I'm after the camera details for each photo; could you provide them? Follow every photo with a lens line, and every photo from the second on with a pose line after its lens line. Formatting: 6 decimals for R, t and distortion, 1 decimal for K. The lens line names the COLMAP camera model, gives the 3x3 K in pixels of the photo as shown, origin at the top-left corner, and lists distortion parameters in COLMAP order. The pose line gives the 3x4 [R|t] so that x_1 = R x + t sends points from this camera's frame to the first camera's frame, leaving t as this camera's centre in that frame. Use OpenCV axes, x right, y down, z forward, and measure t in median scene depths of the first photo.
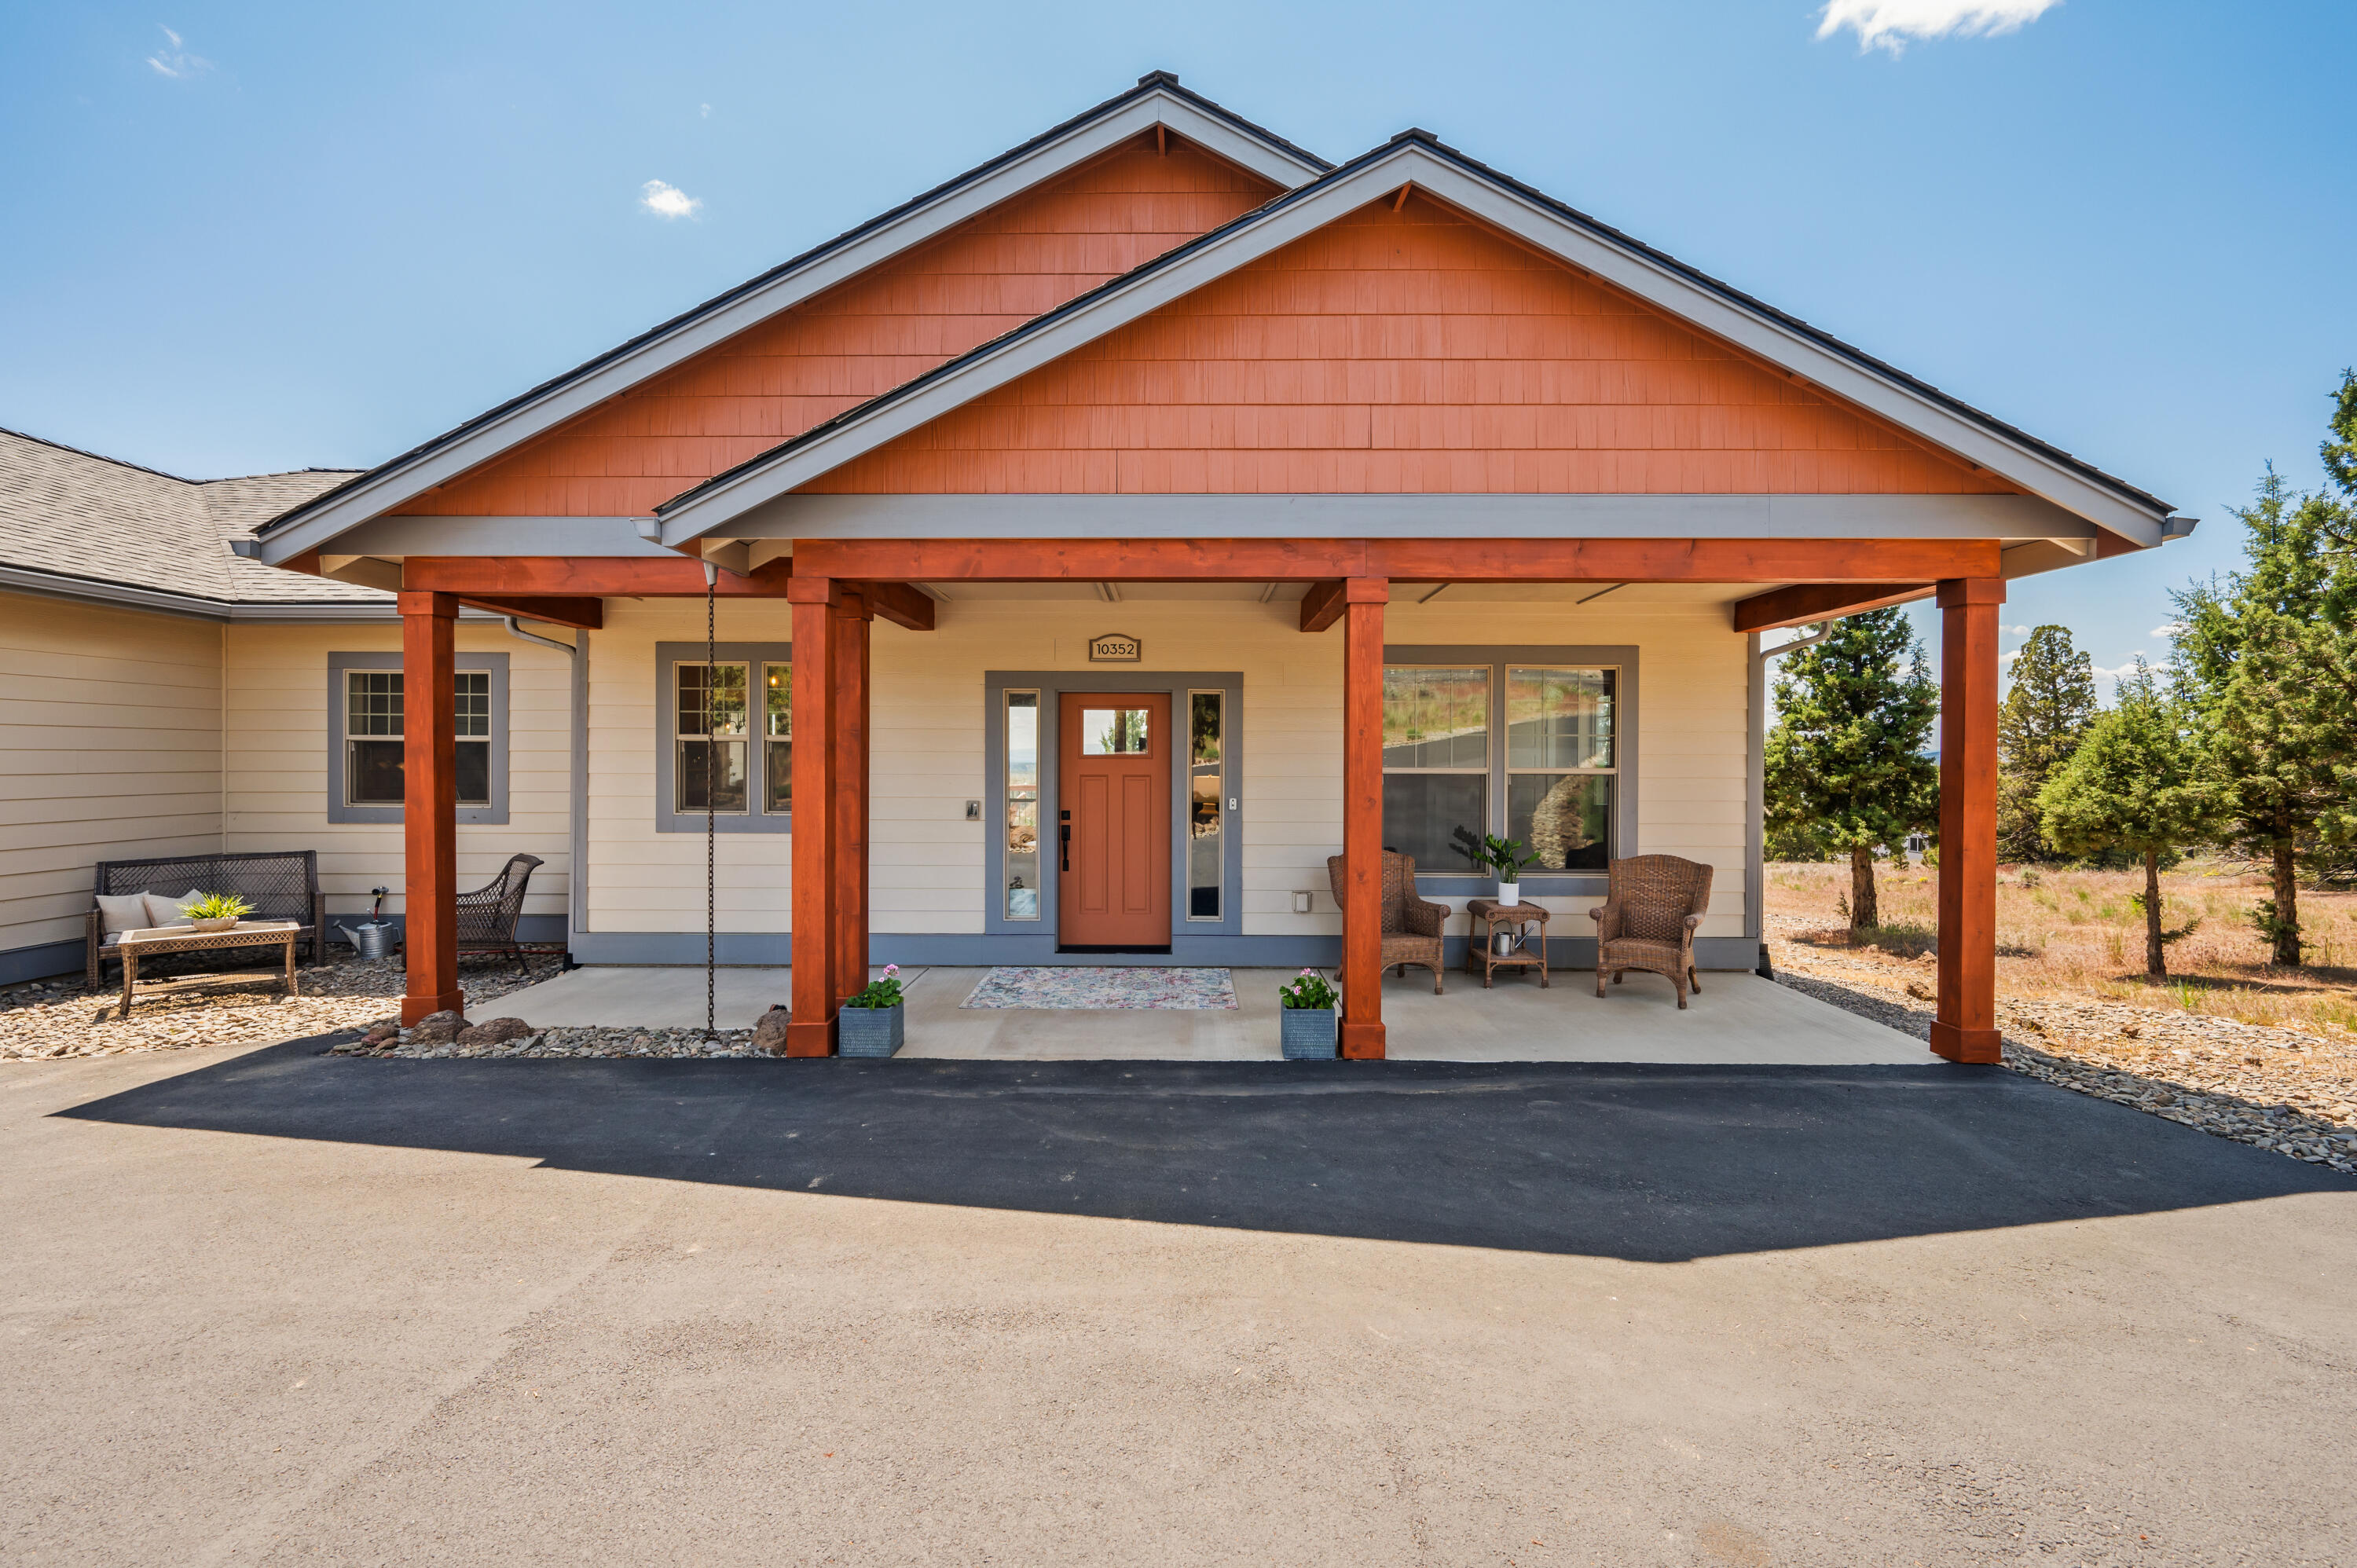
lens RADIAL K [[1044.5, 0, 1173.0], [0, 1044.5, 771.7], [0, 0, 1]] dist [0.004663, -0.000005]
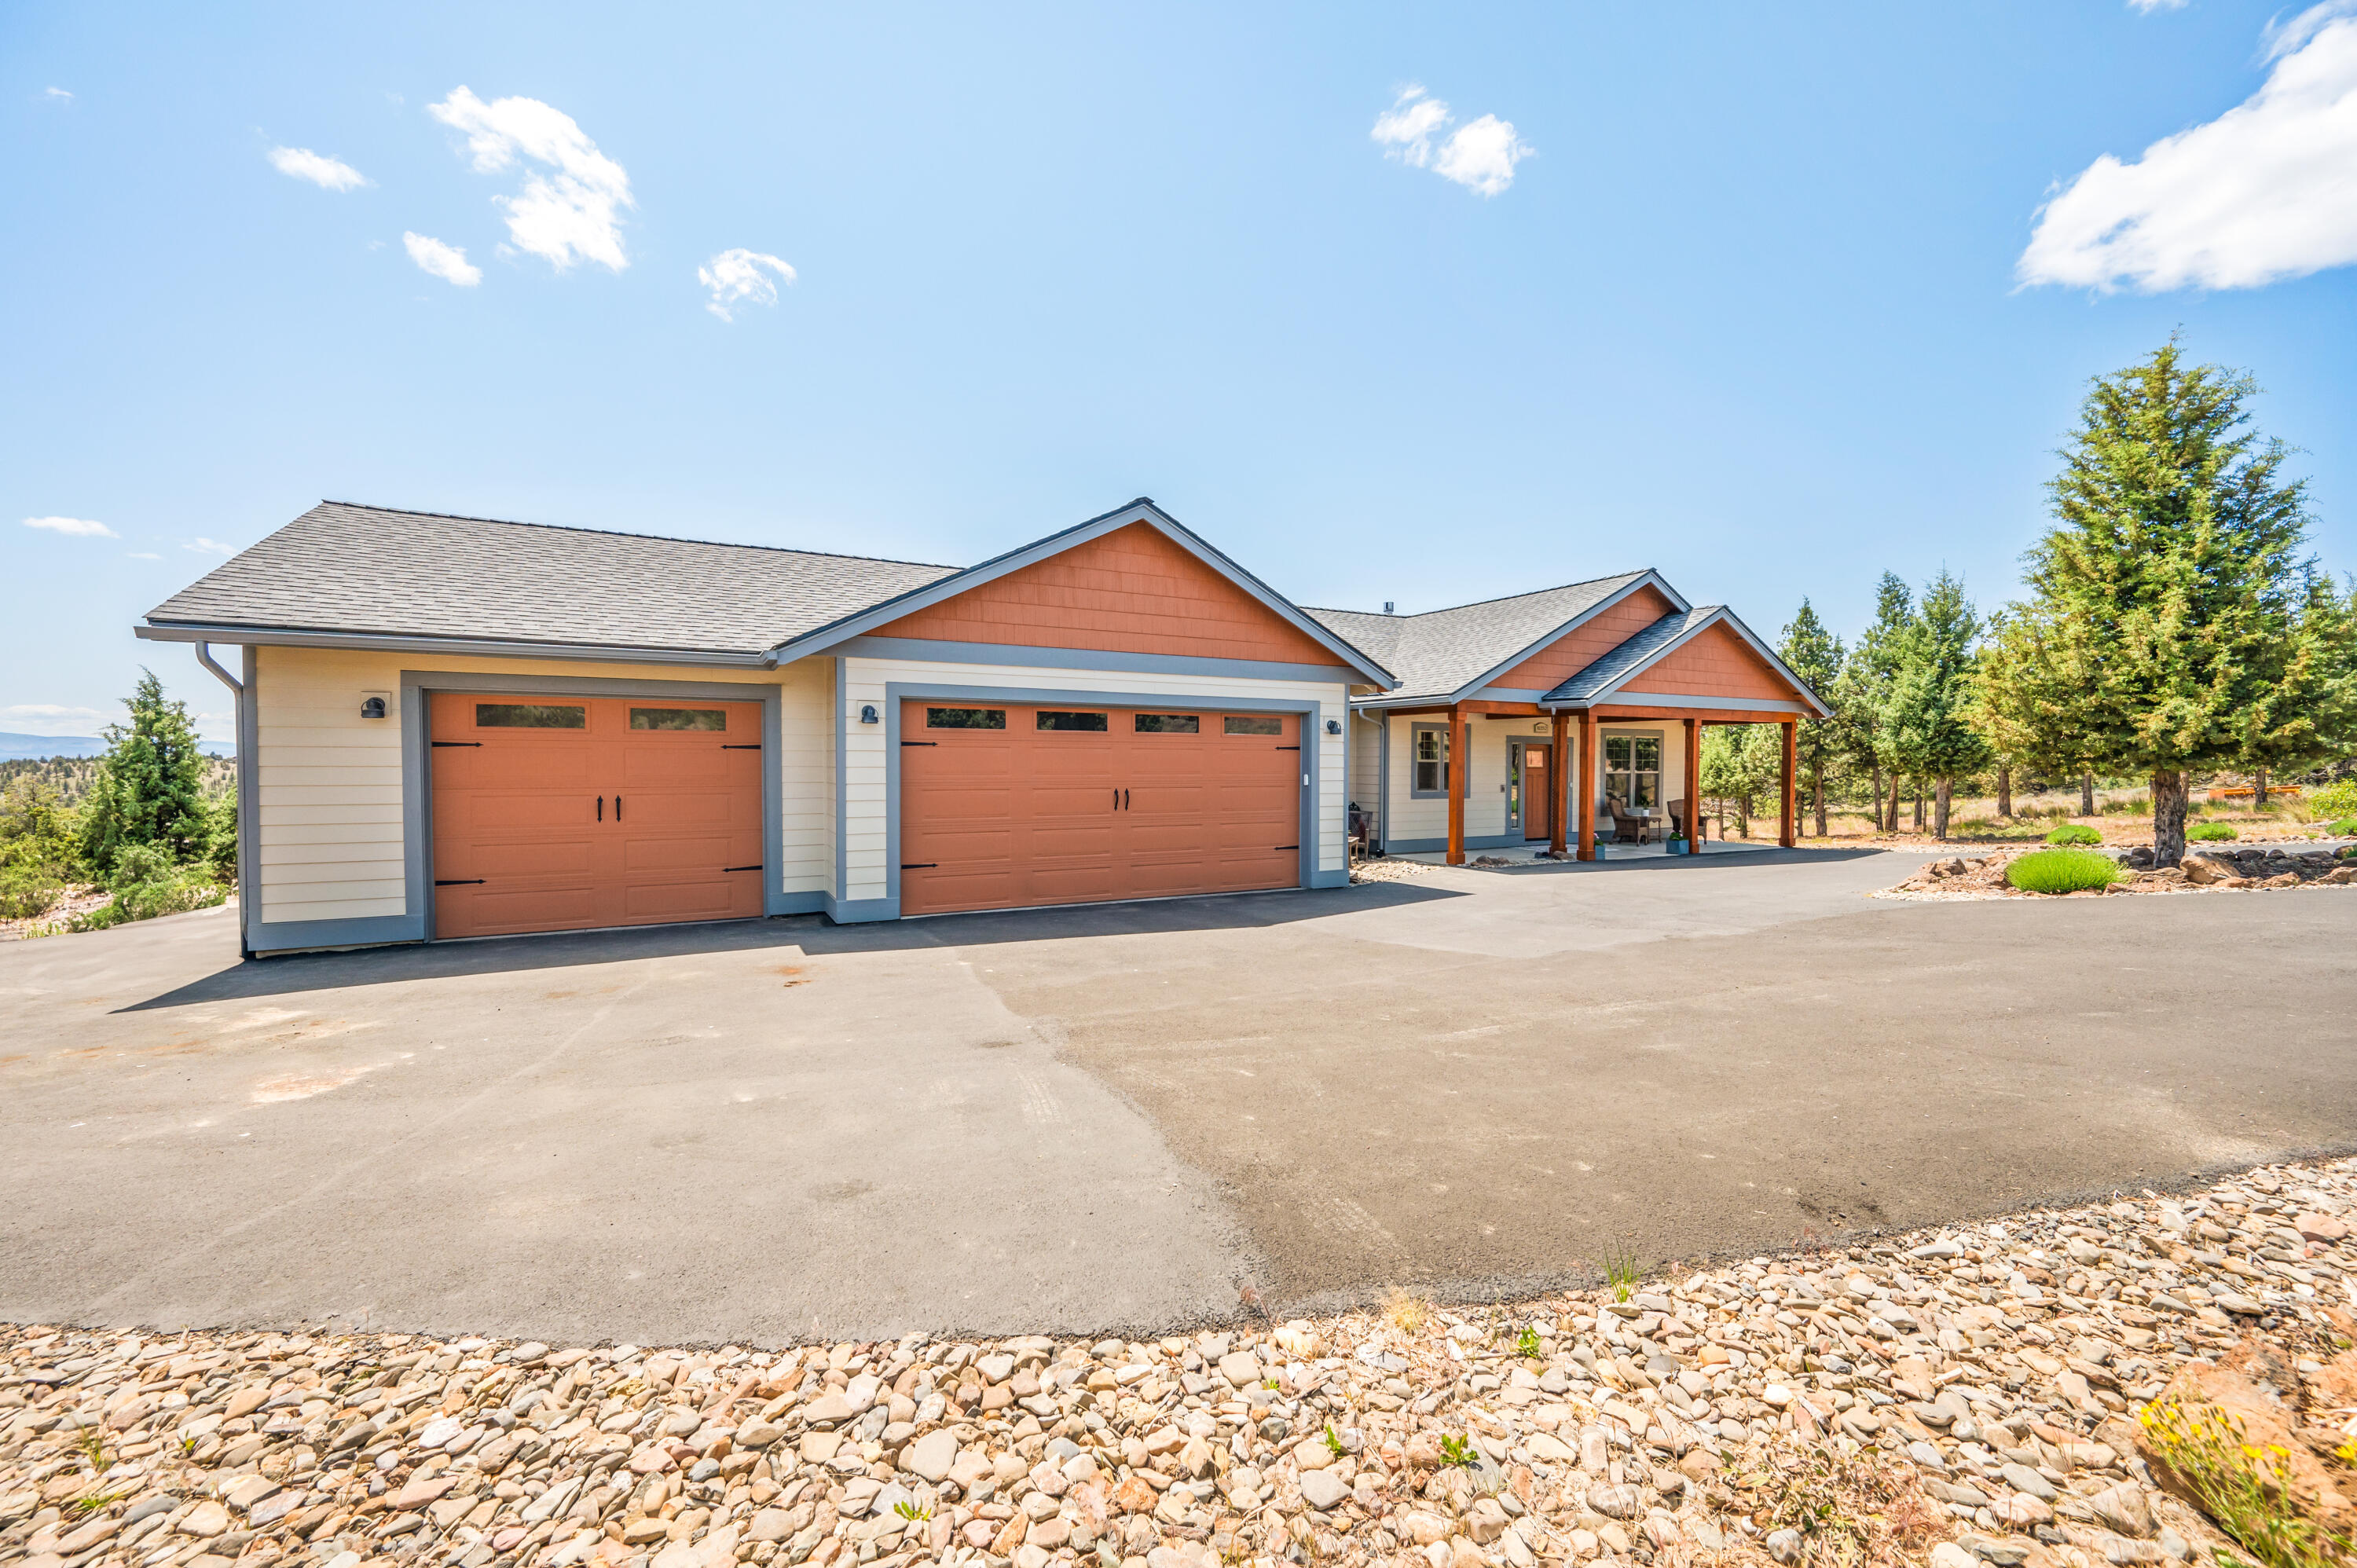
lens RADIAL K [[942.8, 0, 1182.5], [0, 942.8, 775.5], [0, 0, 1]] dist [-0.000065, 0.001727]
pose [[0.875784, -0.005752, 0.482668, -2.078868], [0.002649, 0.999971, 0.007110, -0.015207], [-0.482695, -0.004948, 0.875774, -0.697593]]
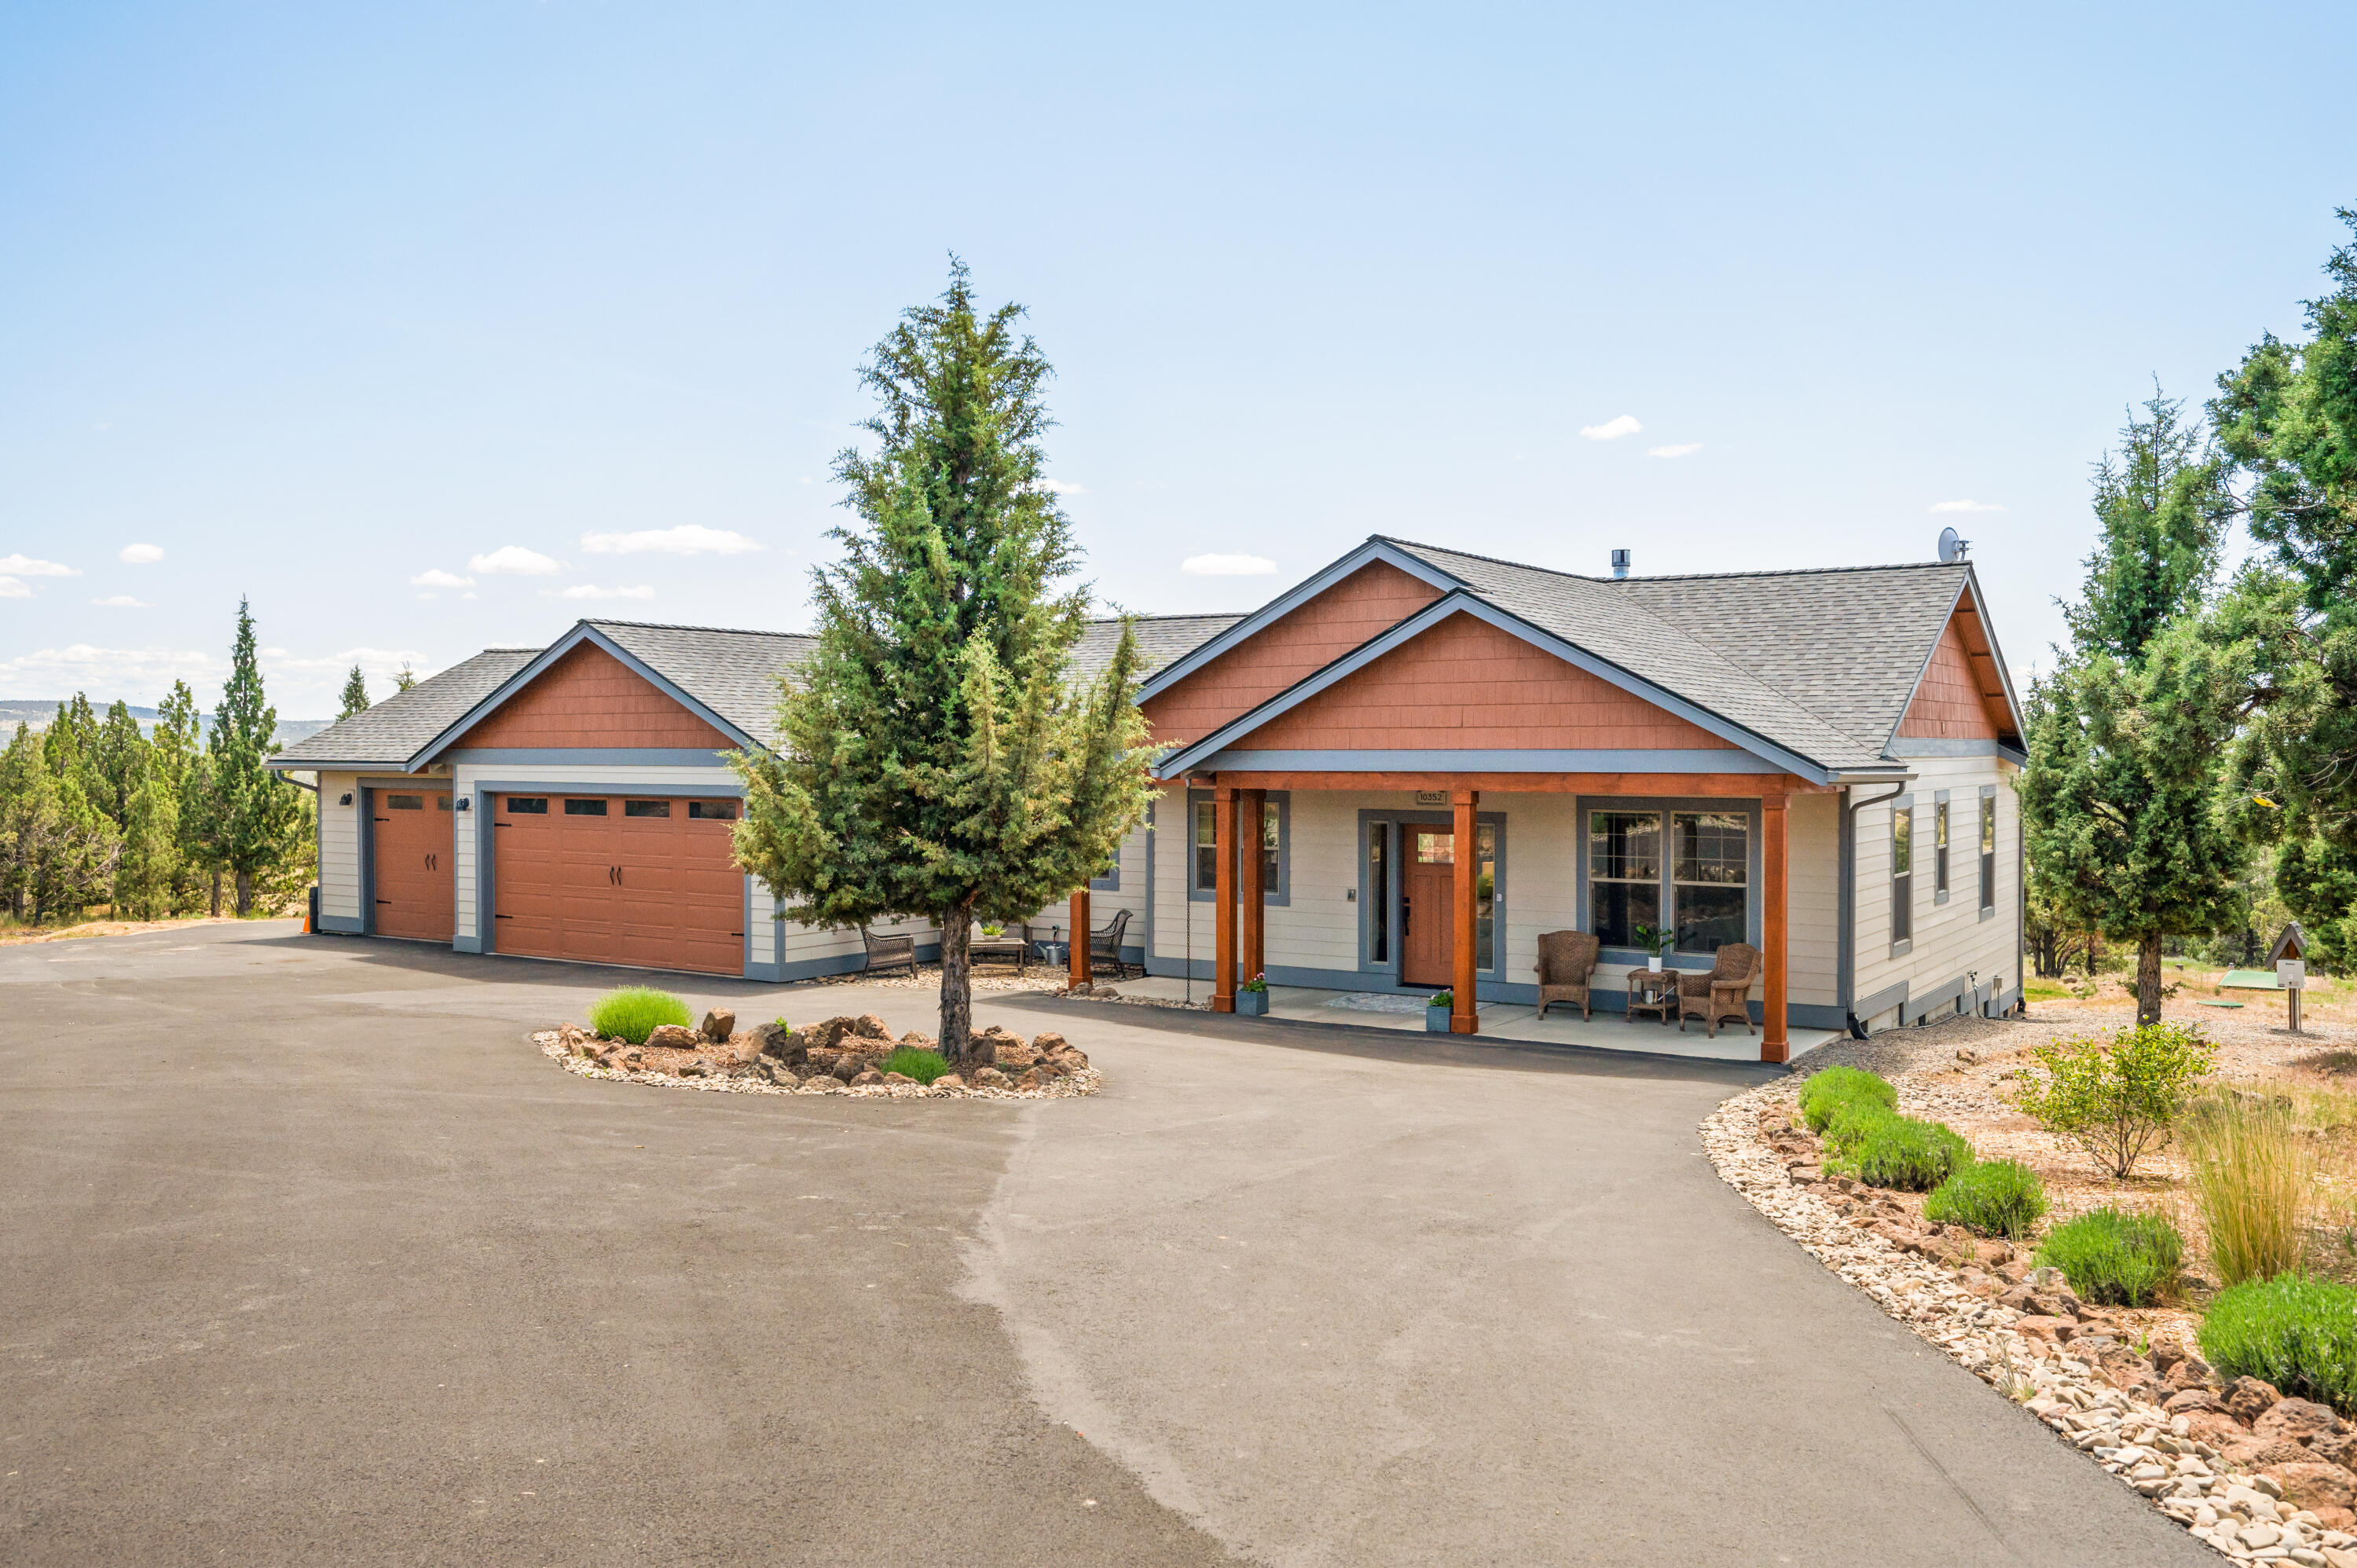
lens RADIAL K [[1946.0, 0, 1169.8], [0, 1946.0, 779.5], [0, 0, 1]] dist [-0.010112, 0.012696]
pose [[0.838477, 0.007021, -0.544892, 1.242073], [-0.004108, 0.999970, 0.006562, -0.164405], [0.544922, -0.003264, 0.838480, -1.721540]]
